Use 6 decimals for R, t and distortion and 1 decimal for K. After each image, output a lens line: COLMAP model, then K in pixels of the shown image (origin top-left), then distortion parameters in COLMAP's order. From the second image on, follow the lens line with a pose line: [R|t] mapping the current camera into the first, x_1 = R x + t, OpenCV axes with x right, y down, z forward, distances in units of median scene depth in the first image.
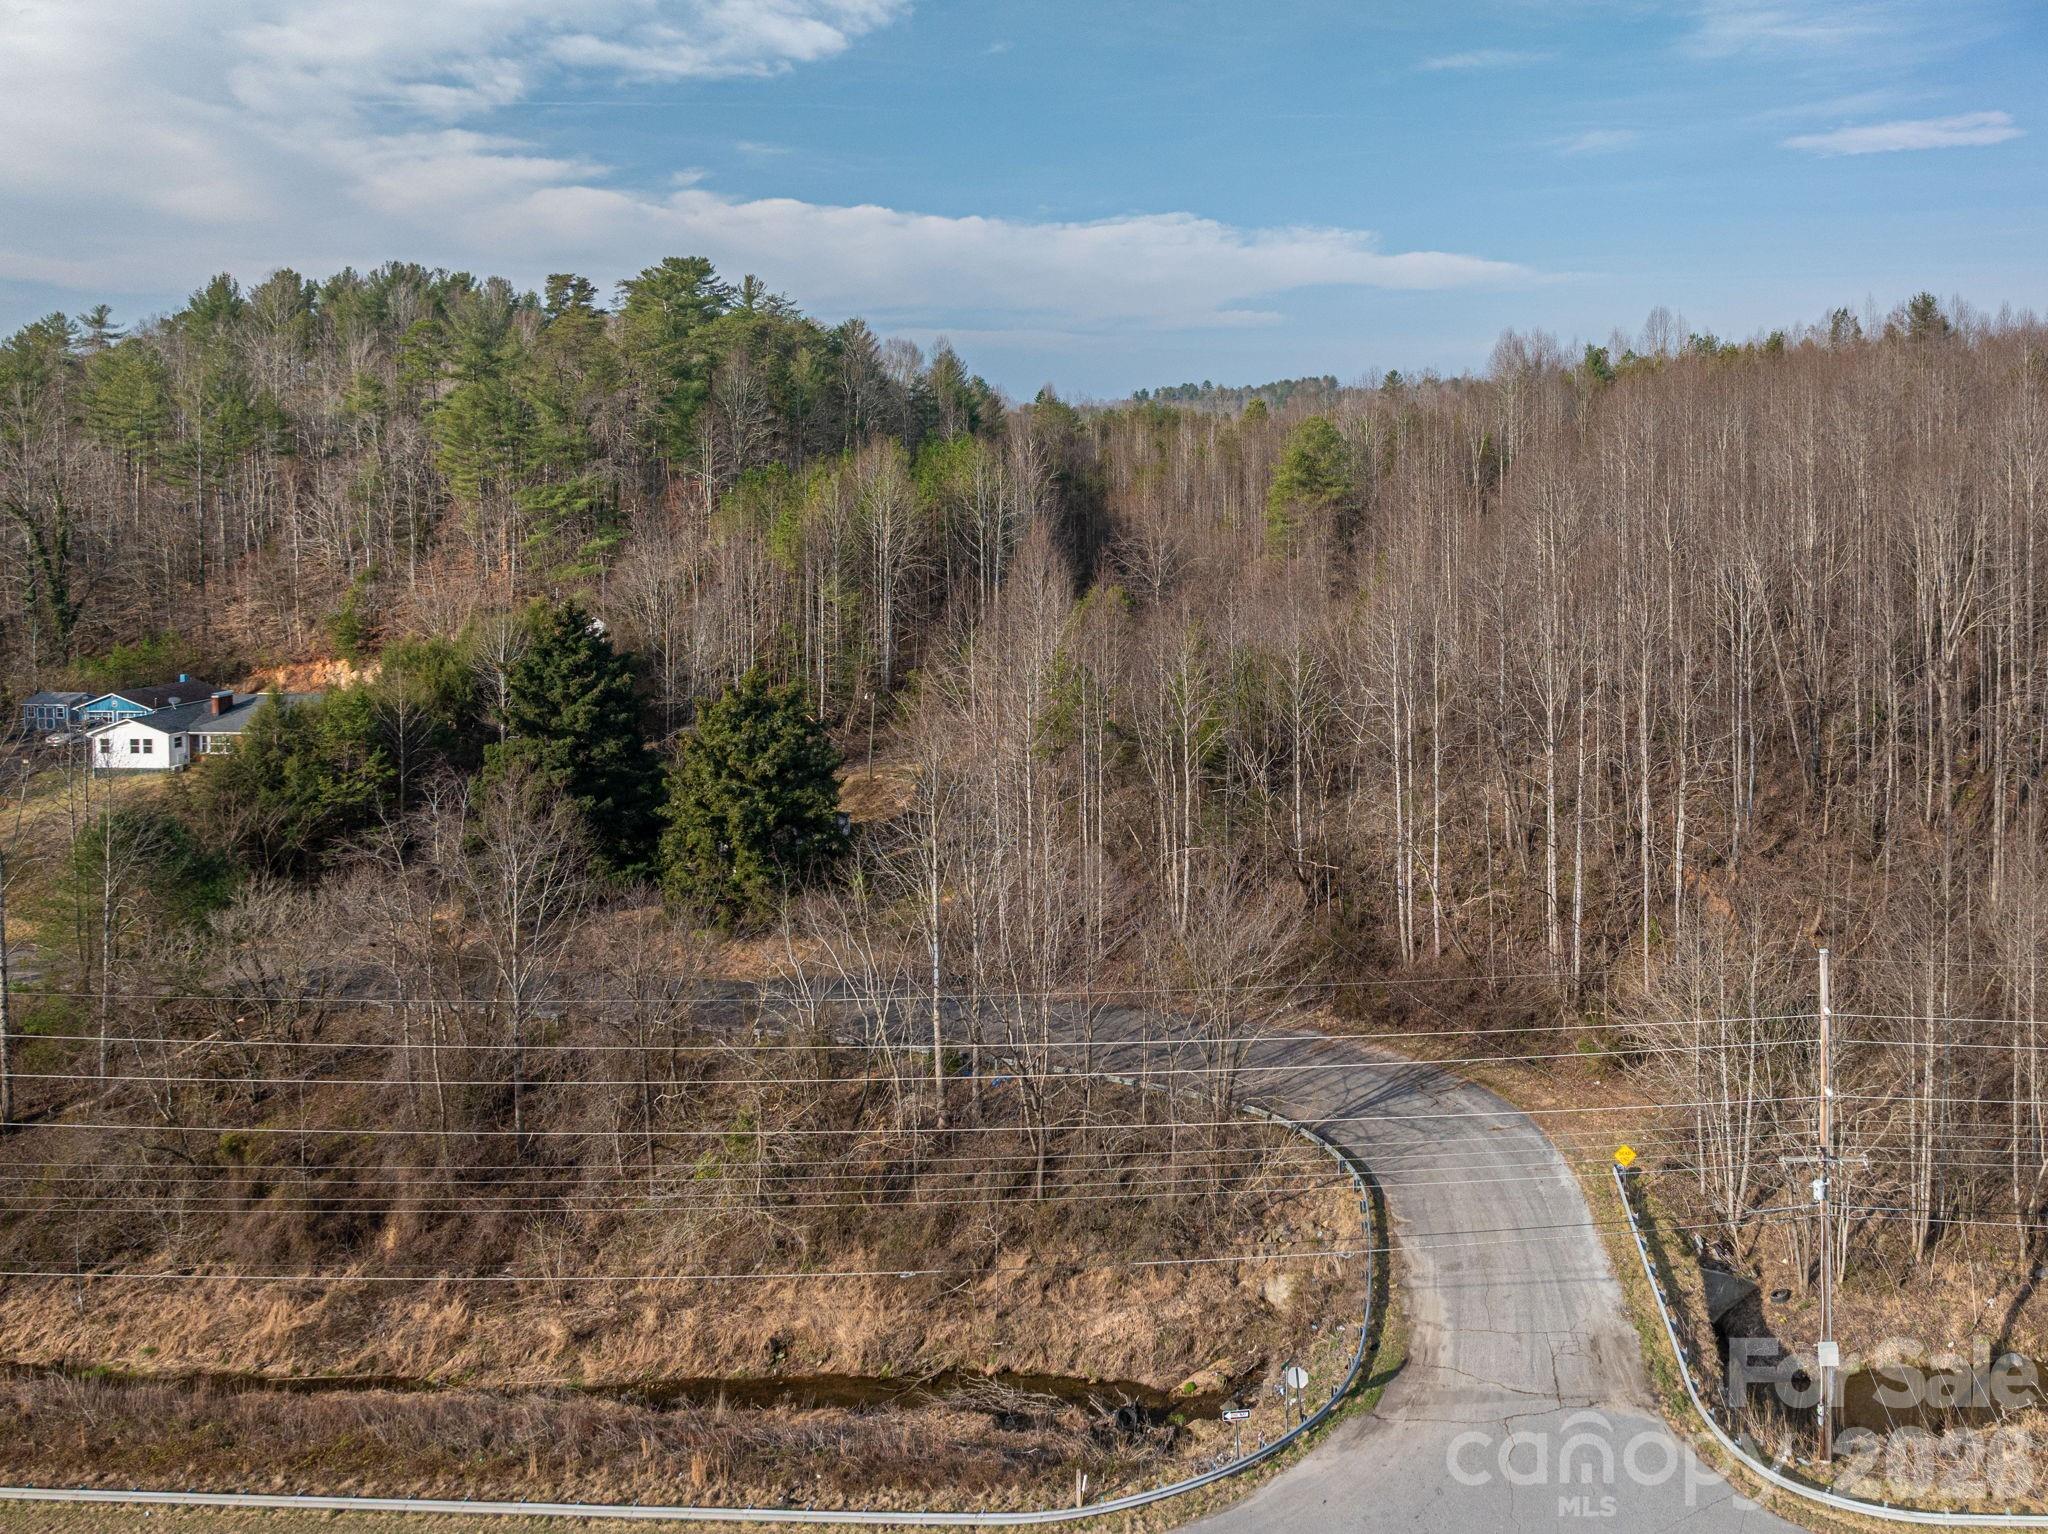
lens RADIAL K [[1419.7, 0, 1026.8], [0, 1419.7, 731.7], [0, 0, 1]] dist [-0.035129, -0.003564]
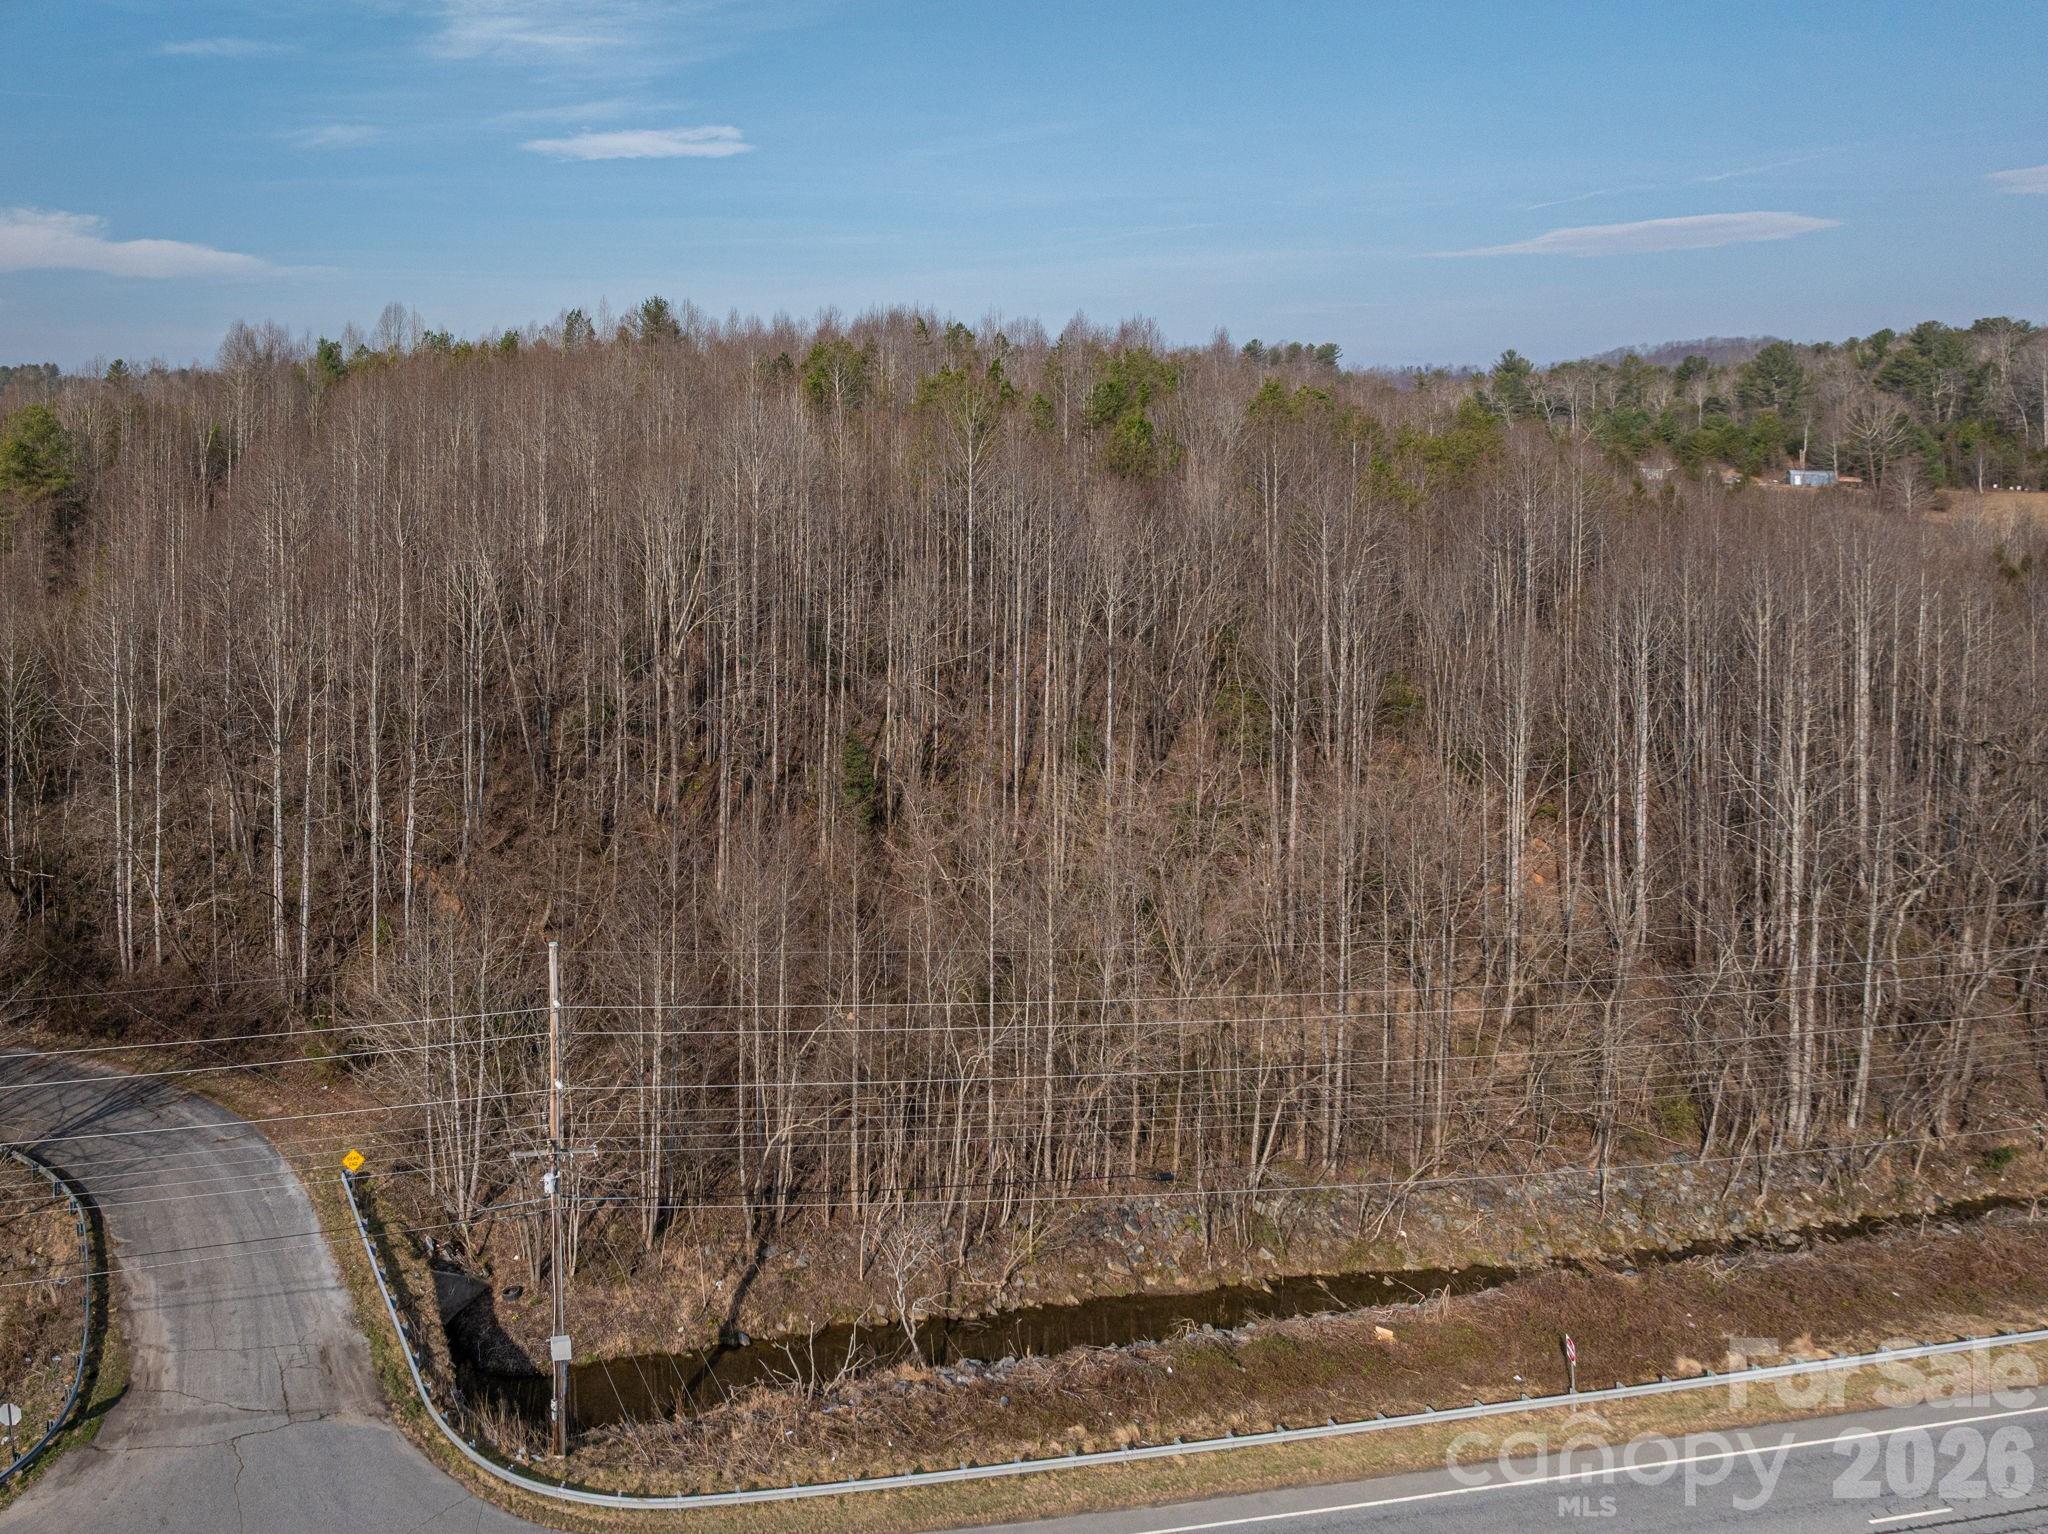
lens RADIAL K [[1419.7, 0, 1026.8], [0, 1419.7, 731.7], [0, 0, 1]] dist [-0.035129, -0.003564]
pose [[0.975162, -0.012026, 0.221164, 0.666440], [0.015493, 0.999783, -0.013951, 0.022580], [-0.220949, 0.017031, 0.975137, -0.065403]]
